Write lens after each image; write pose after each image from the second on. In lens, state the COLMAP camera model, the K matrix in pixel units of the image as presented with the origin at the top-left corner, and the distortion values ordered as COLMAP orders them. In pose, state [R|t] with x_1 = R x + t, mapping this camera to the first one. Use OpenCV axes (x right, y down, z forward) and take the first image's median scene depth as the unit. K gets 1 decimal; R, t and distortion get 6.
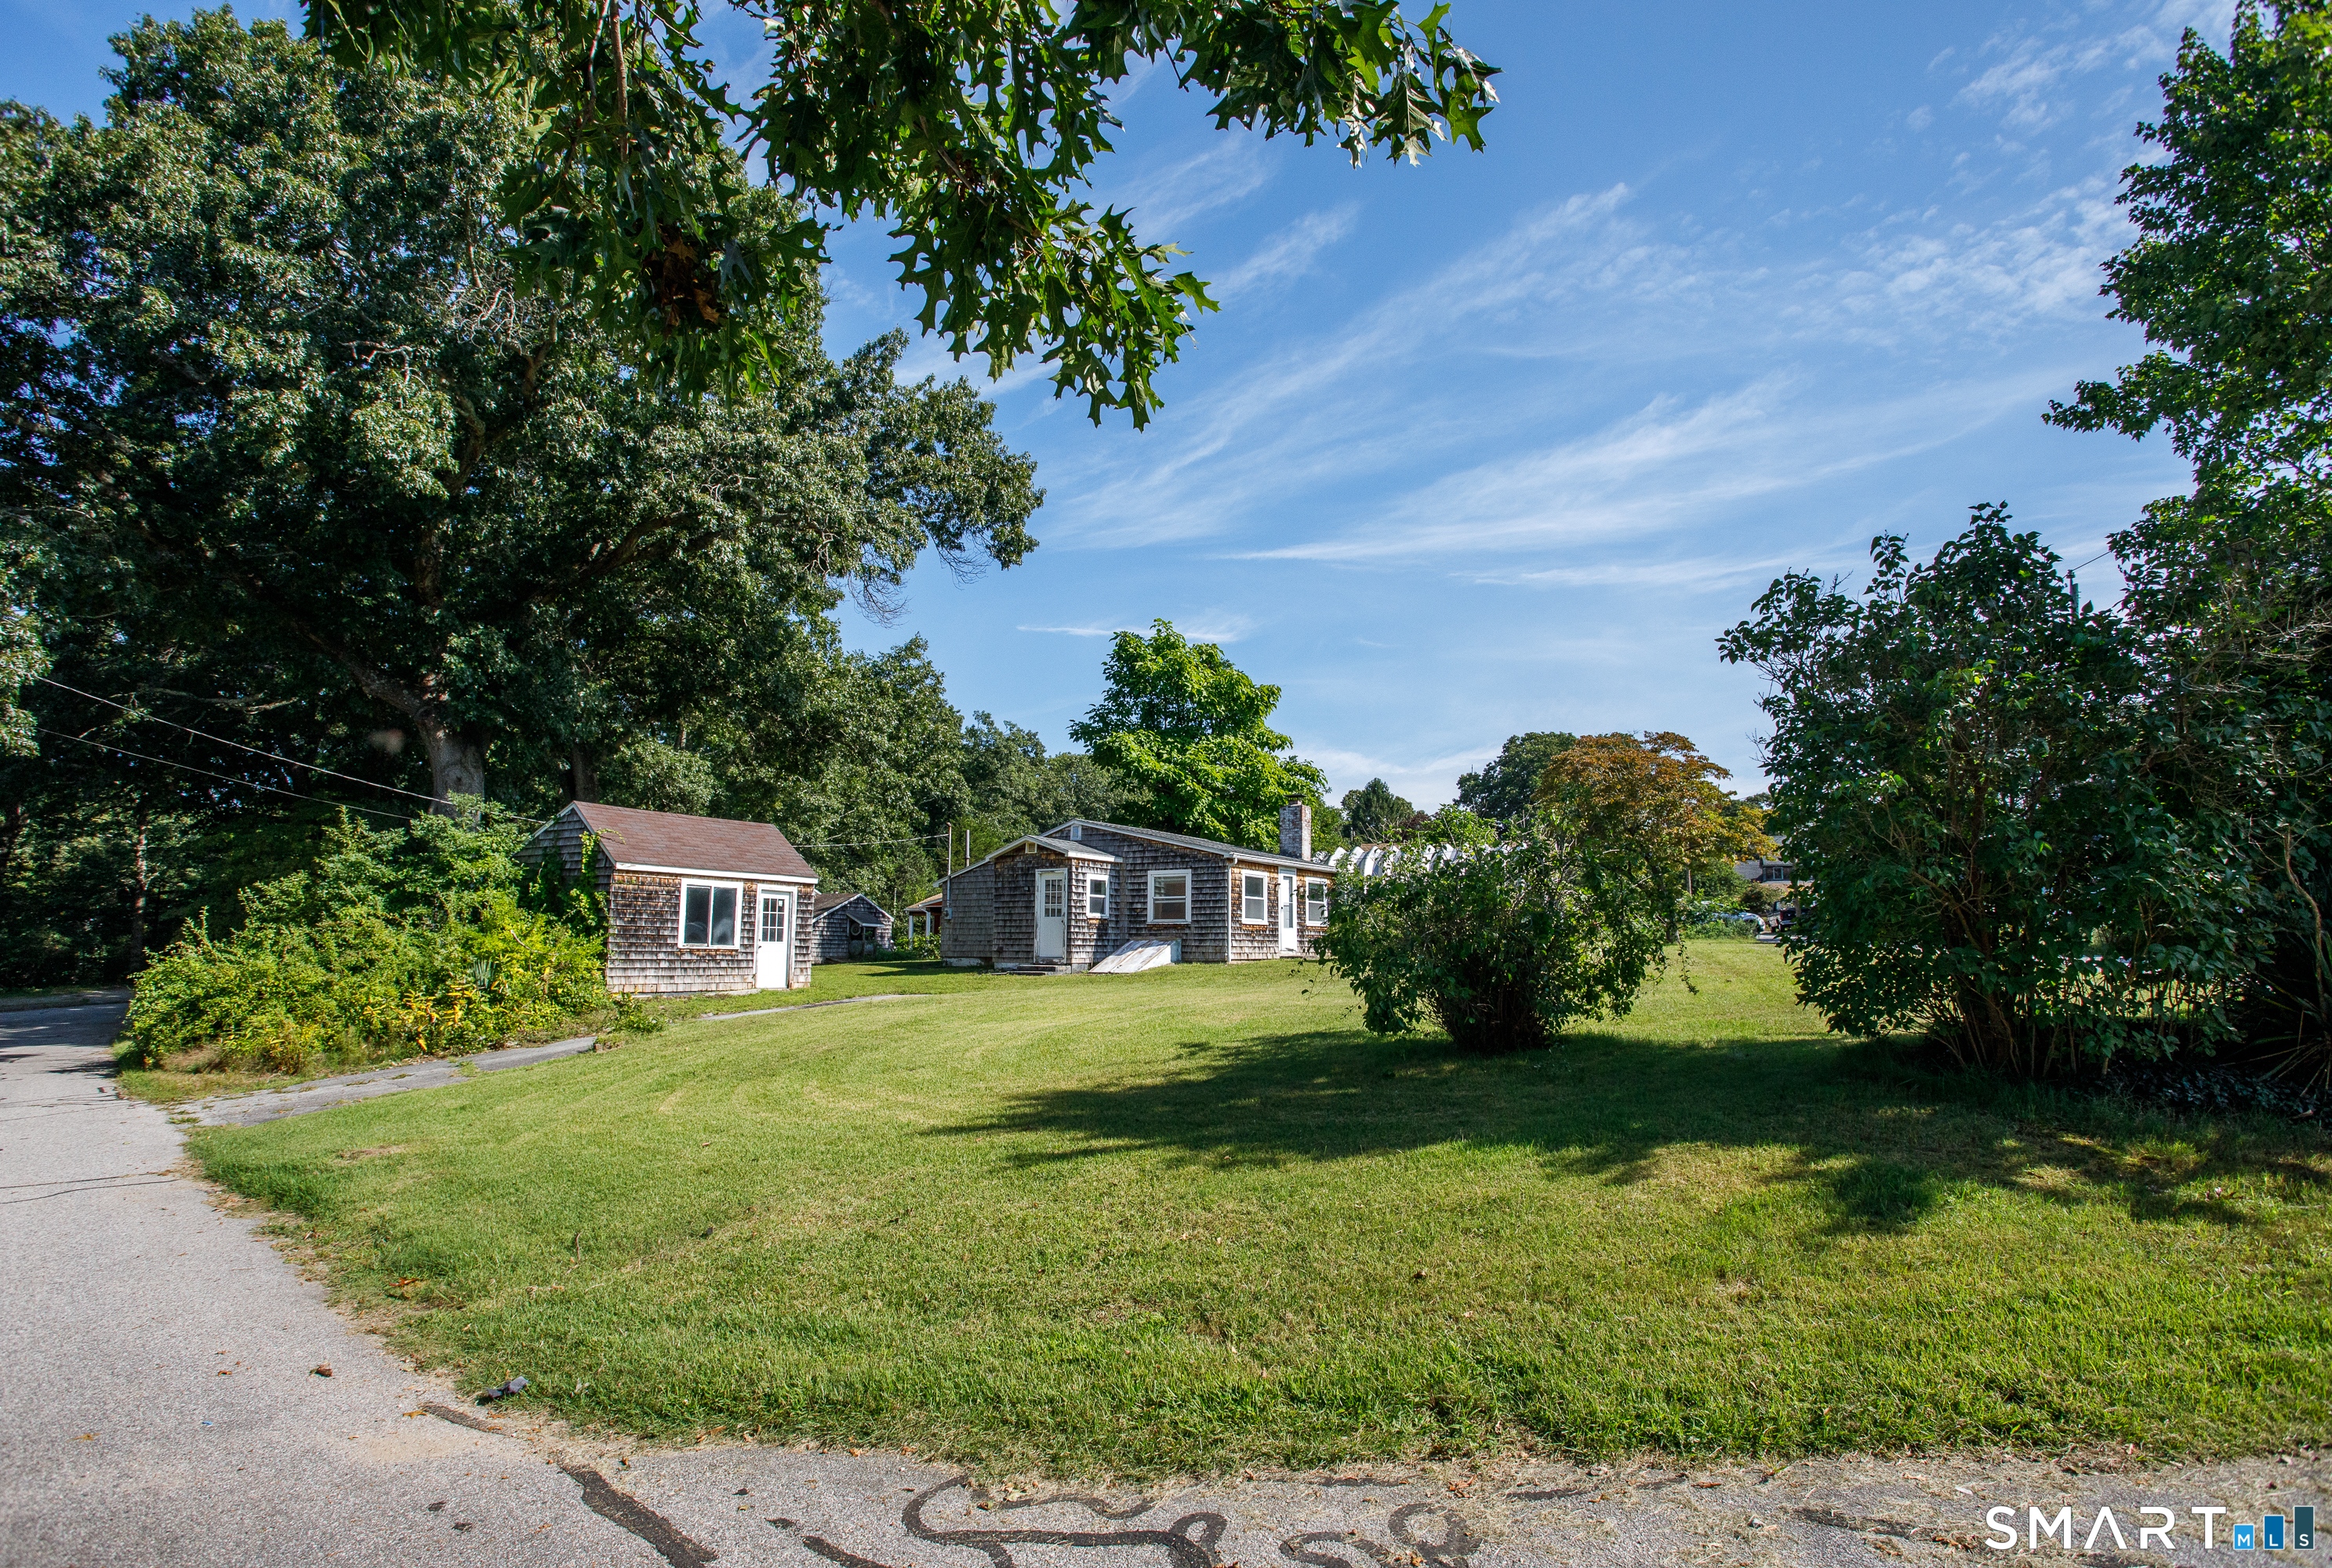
lens RADIAL K [[1187.9, 0, 1166.0], [0, 1187.9, 784.0], [0, 0, 1]] dist [-0.005078, -0.000988]
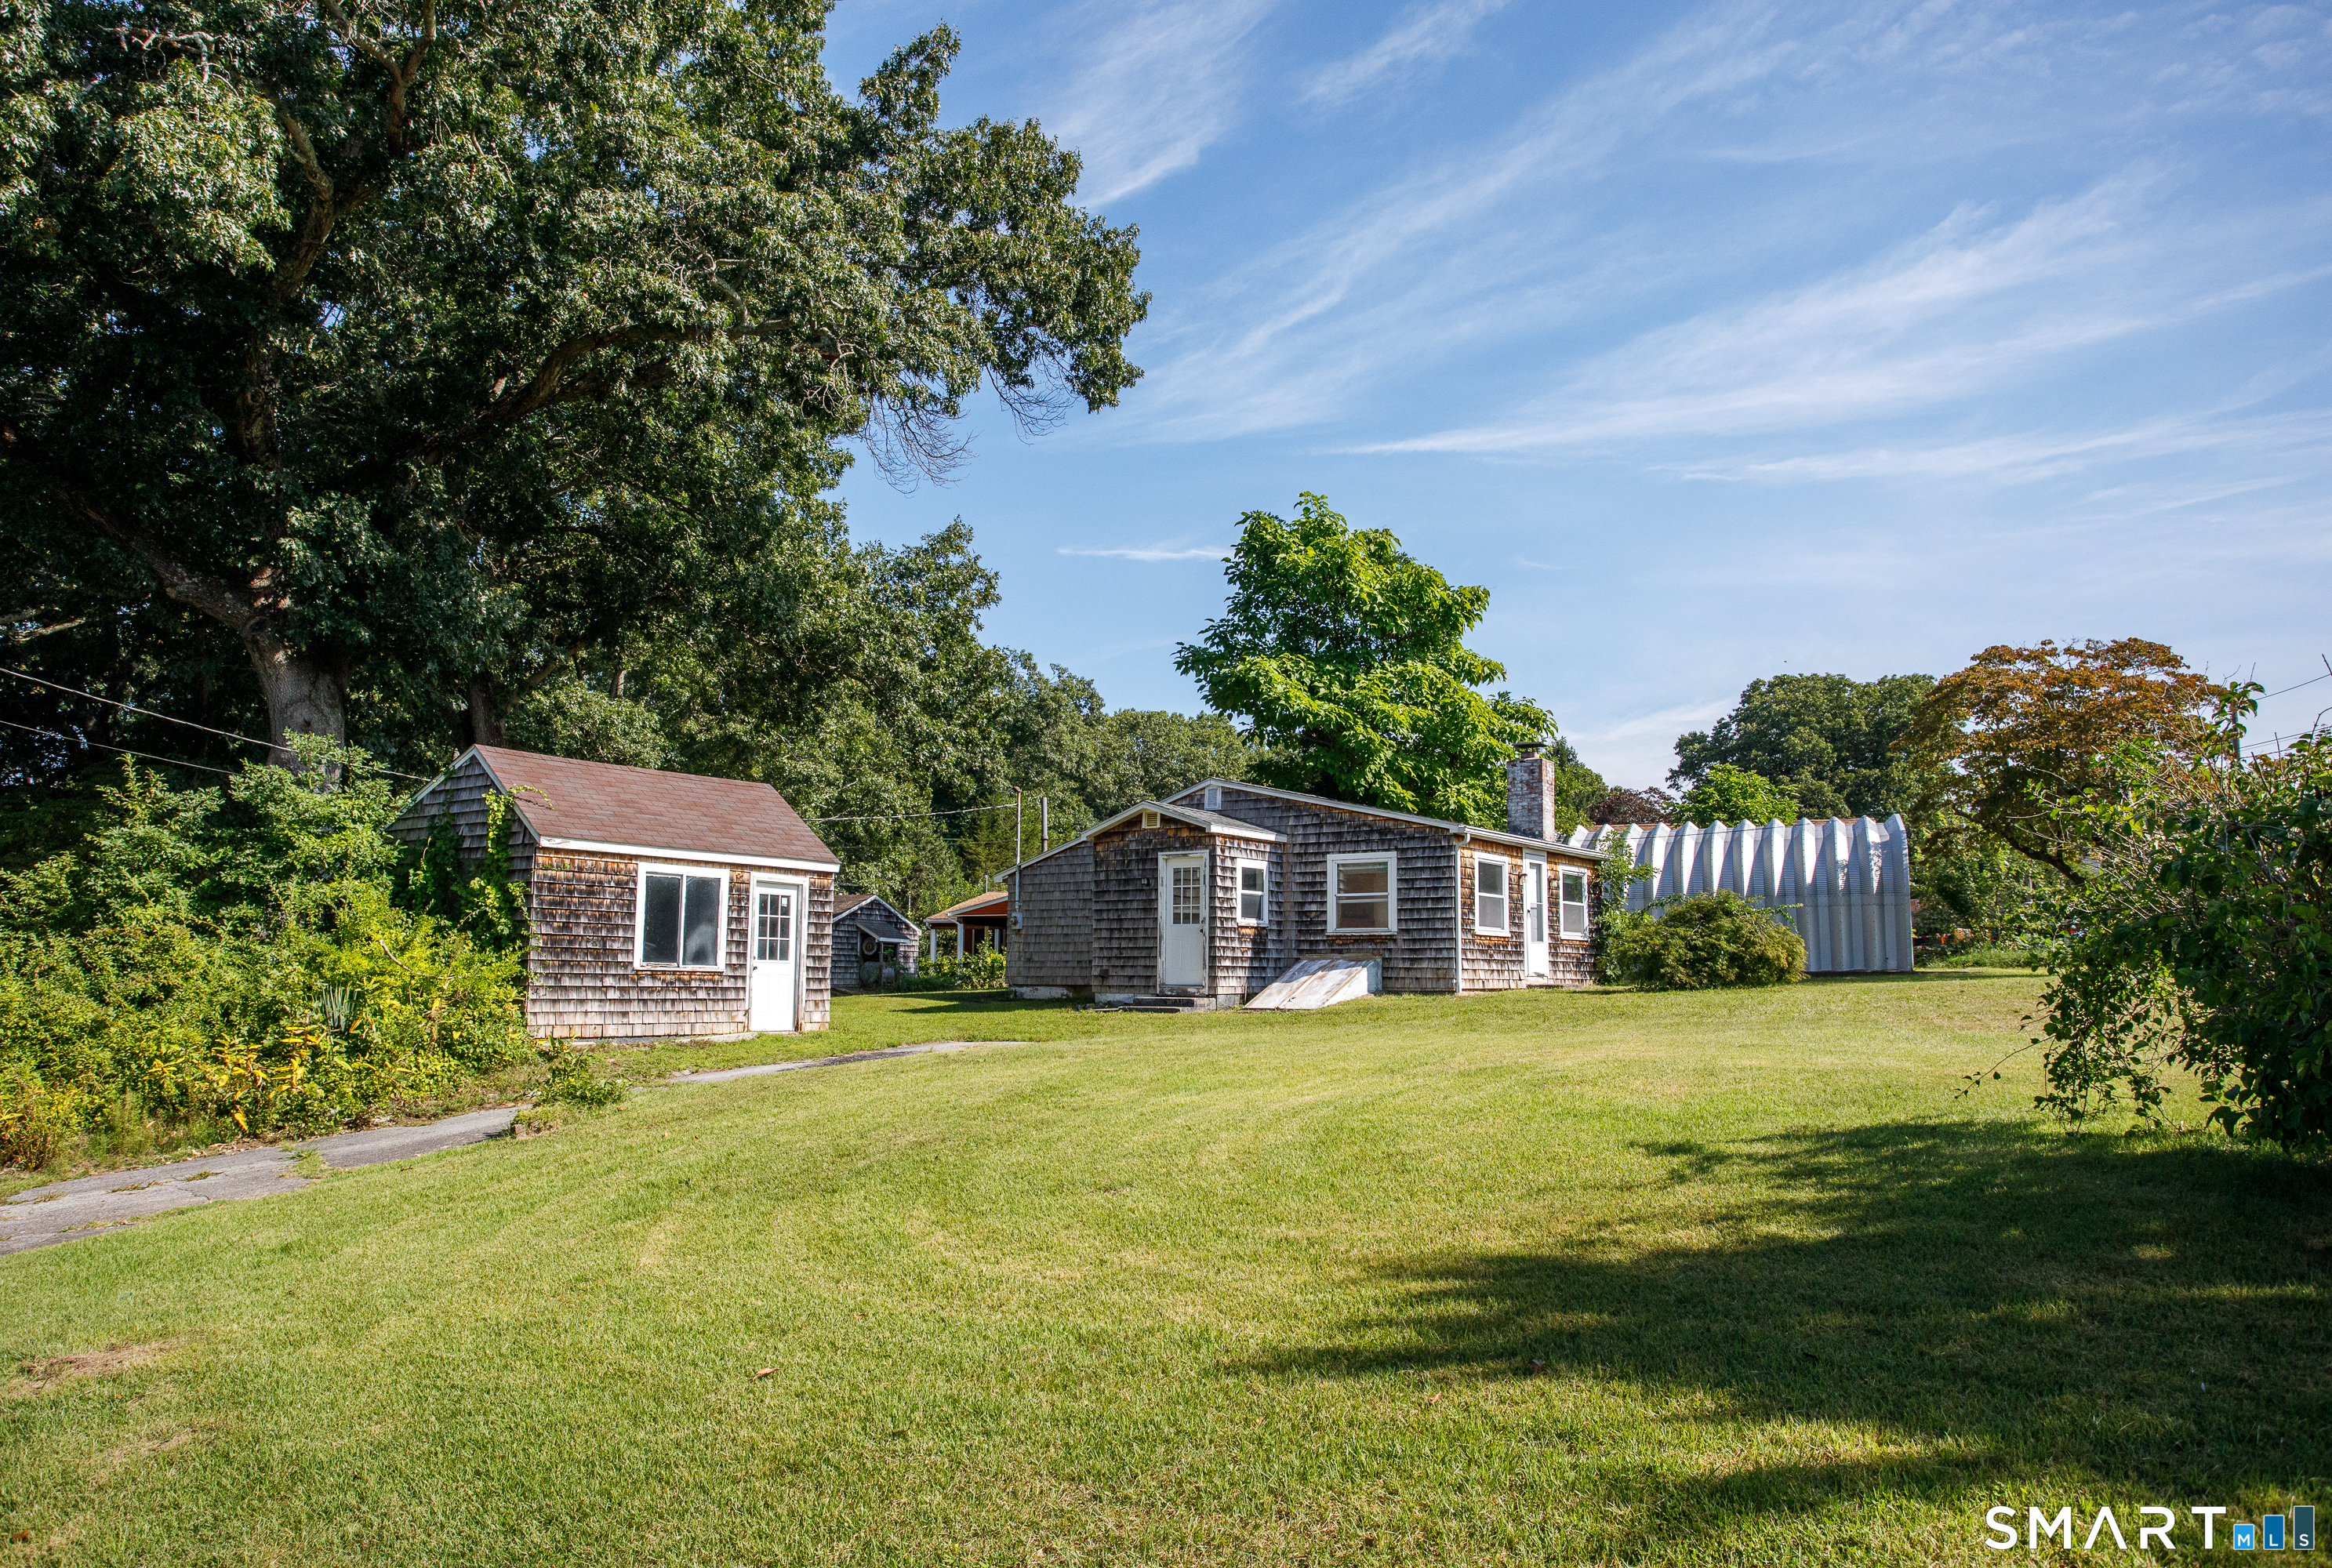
lens RADIAL K [[1599.3, 0, 1166.0], [0, 1599.3, 784.0], [0, 0, 1]] dist [0.009346, 0.005795]
pose [[0.998504, -0.004726, -0.054482, -0.055166], [0.005688, 0.999830, 0.017530, 0.017692], [0.054390, -0.017813, 0.998361, 0.108844]]
